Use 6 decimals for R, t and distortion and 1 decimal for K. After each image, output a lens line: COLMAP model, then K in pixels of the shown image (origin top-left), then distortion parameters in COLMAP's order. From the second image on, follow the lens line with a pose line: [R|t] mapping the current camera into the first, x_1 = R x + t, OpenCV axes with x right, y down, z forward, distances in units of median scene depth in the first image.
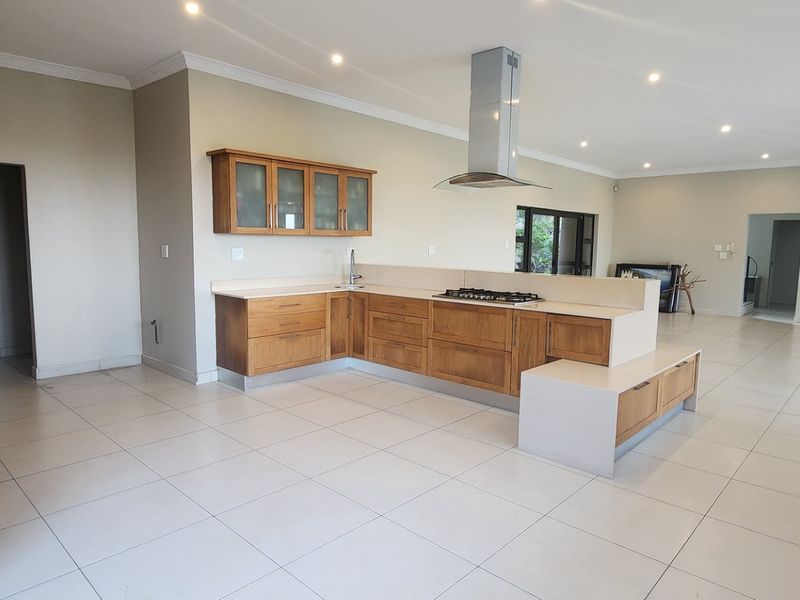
lens RADIAL K [[525.5, 0, 403.7], [0, 525.5, 301.0], [0, 0, 1]] dist [0.002070, 0.002283]
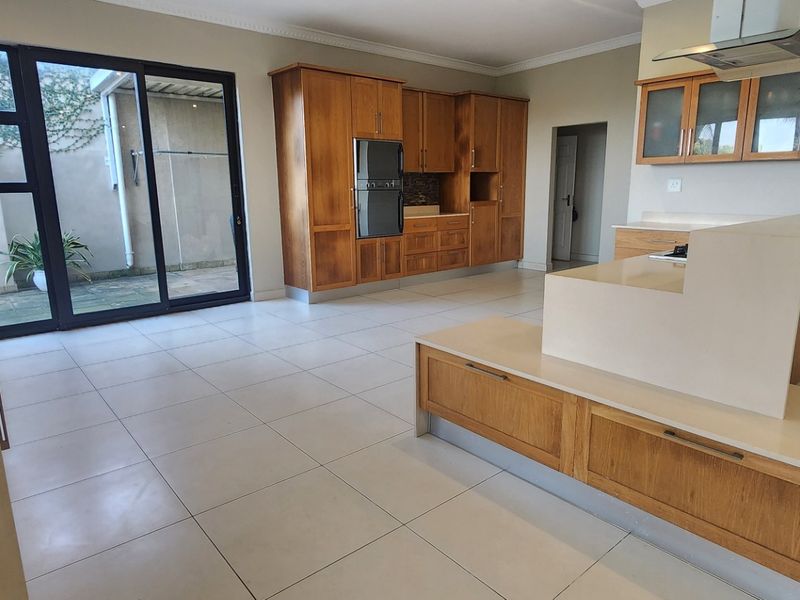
lens RADIAL K [[525.5, 0, 403.7], [0, 525.5, 301.0], [0, 0, 1]] dist [0.002070, 0.002283]
pose [[-0.113381, 0.199519, -0.973312, 0.648700], [-0.099805, 0.972387, 0.210956, -0.034221], [0.988526, 0.121060, -0.090337, 0.556787]]
